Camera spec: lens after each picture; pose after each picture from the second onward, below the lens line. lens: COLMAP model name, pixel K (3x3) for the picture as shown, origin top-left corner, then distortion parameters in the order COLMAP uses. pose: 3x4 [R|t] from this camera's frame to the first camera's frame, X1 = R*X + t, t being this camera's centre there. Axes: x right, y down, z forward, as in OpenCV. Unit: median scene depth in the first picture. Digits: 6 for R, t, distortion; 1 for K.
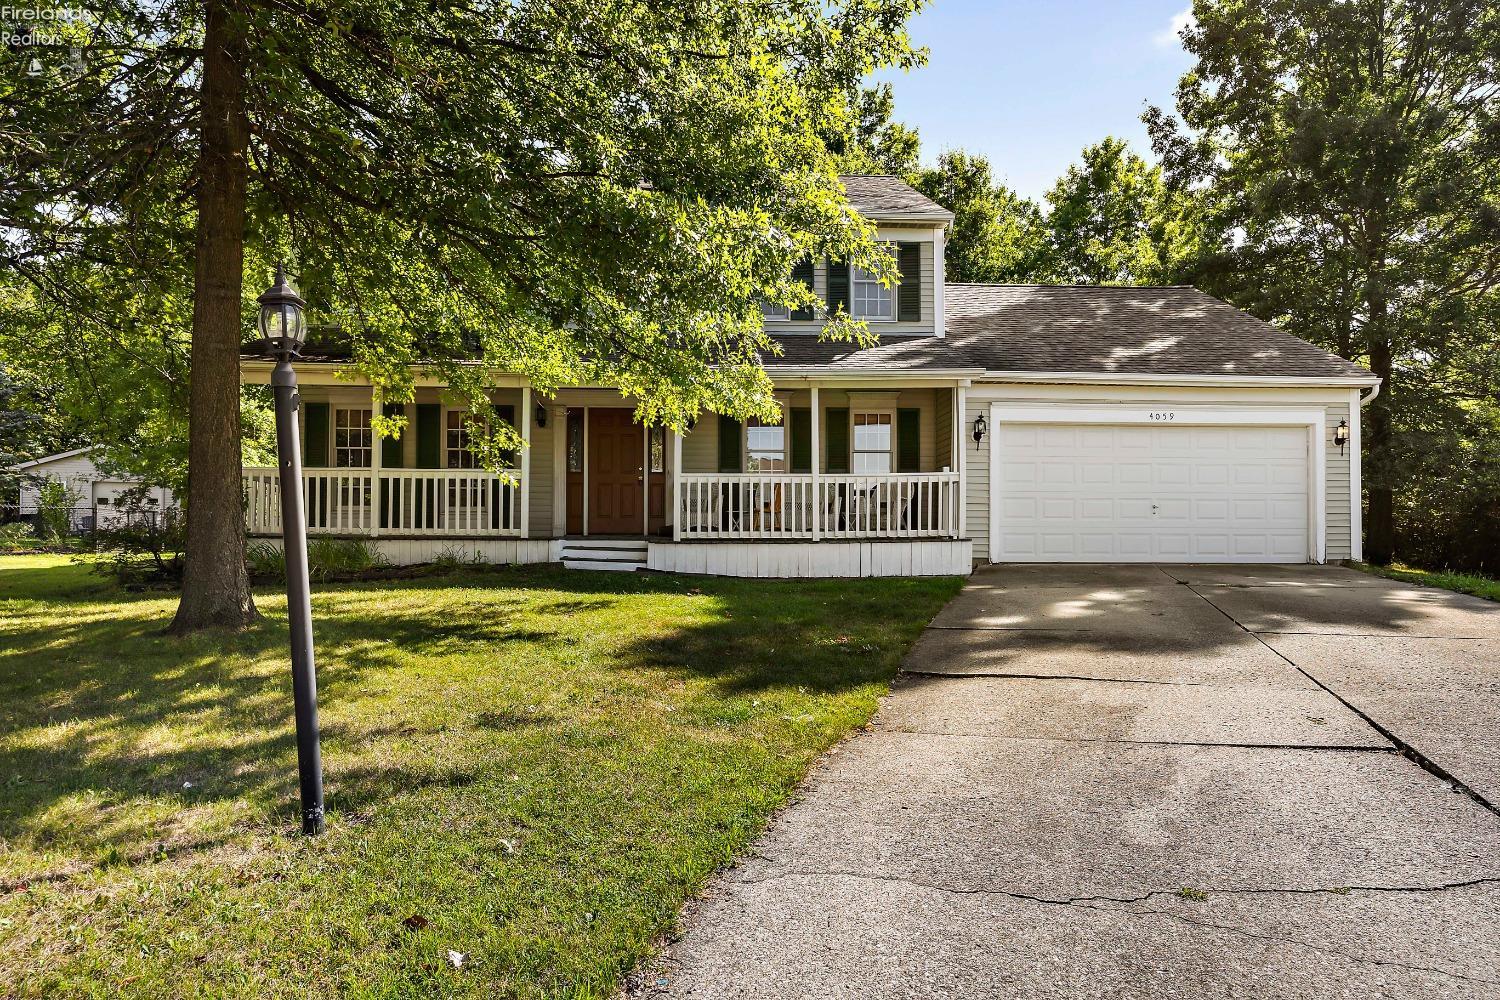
lens RADIAL K [[940.5, 0, 753.9], [0, 940.5, 524.6], [0, 0, 1]] dist [-0.003588, 0.000641]
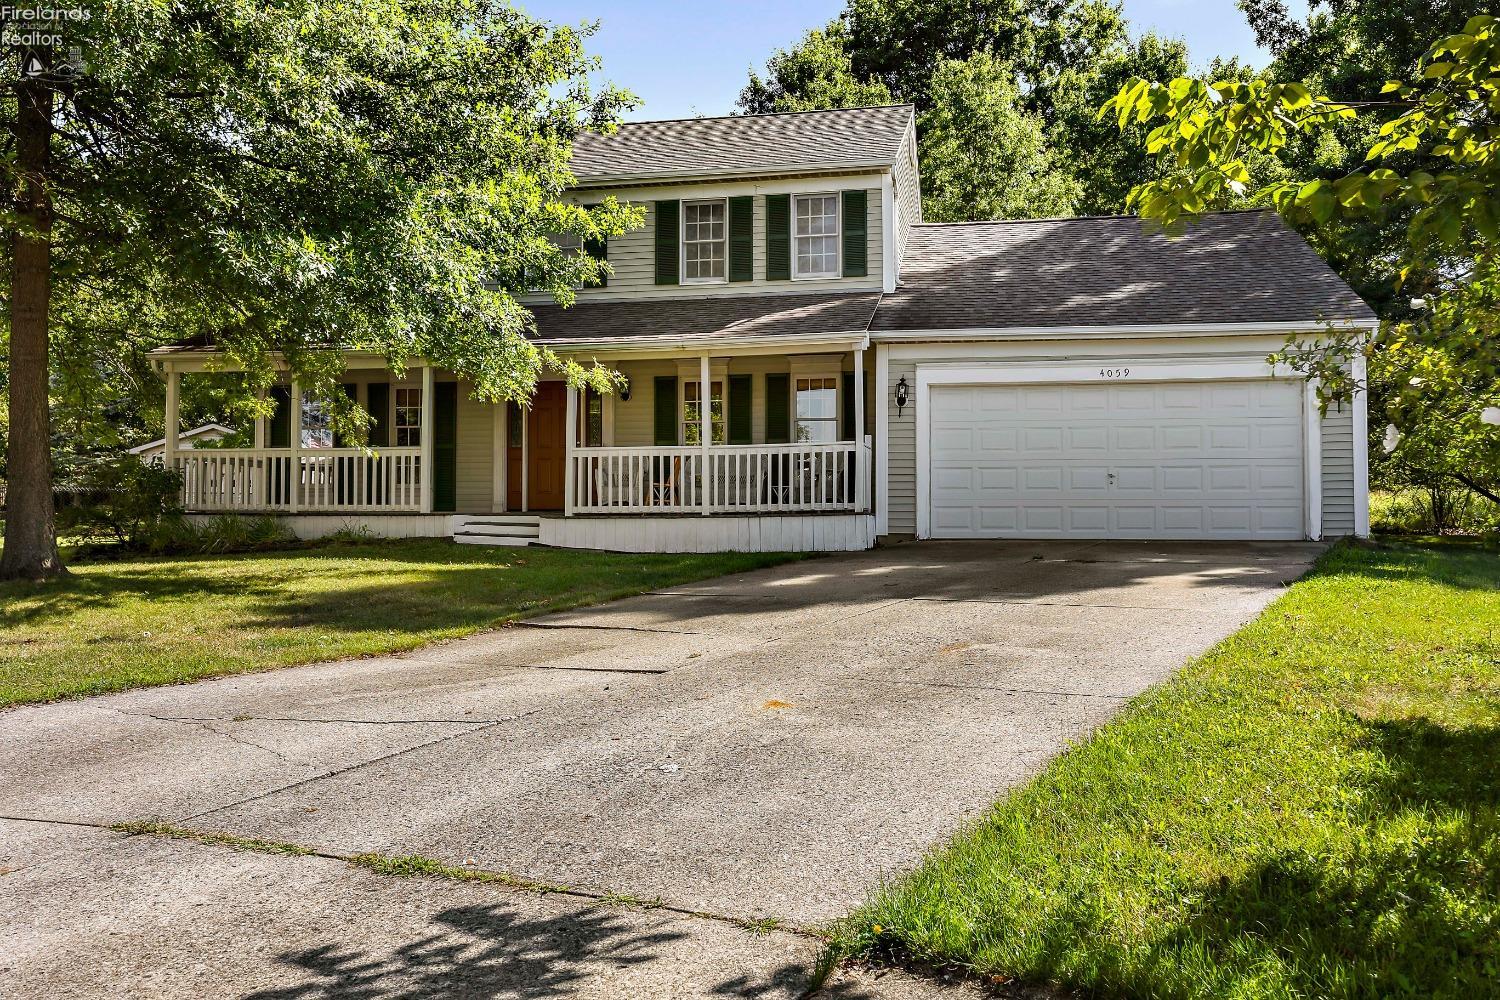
lens RADIAL K [[1167.2, 0, 746.1], [0, 1167.2, 494.3], [0, 0, 1]] dist [-0.009836, -0.006116]
pose [[0.972553, -0.007915, -0.232545, 0.348750], [0.005926, 0.999940, -0.009252, 0.006594], [0.232604, 0.007620, 0.972542, -0.139630]]
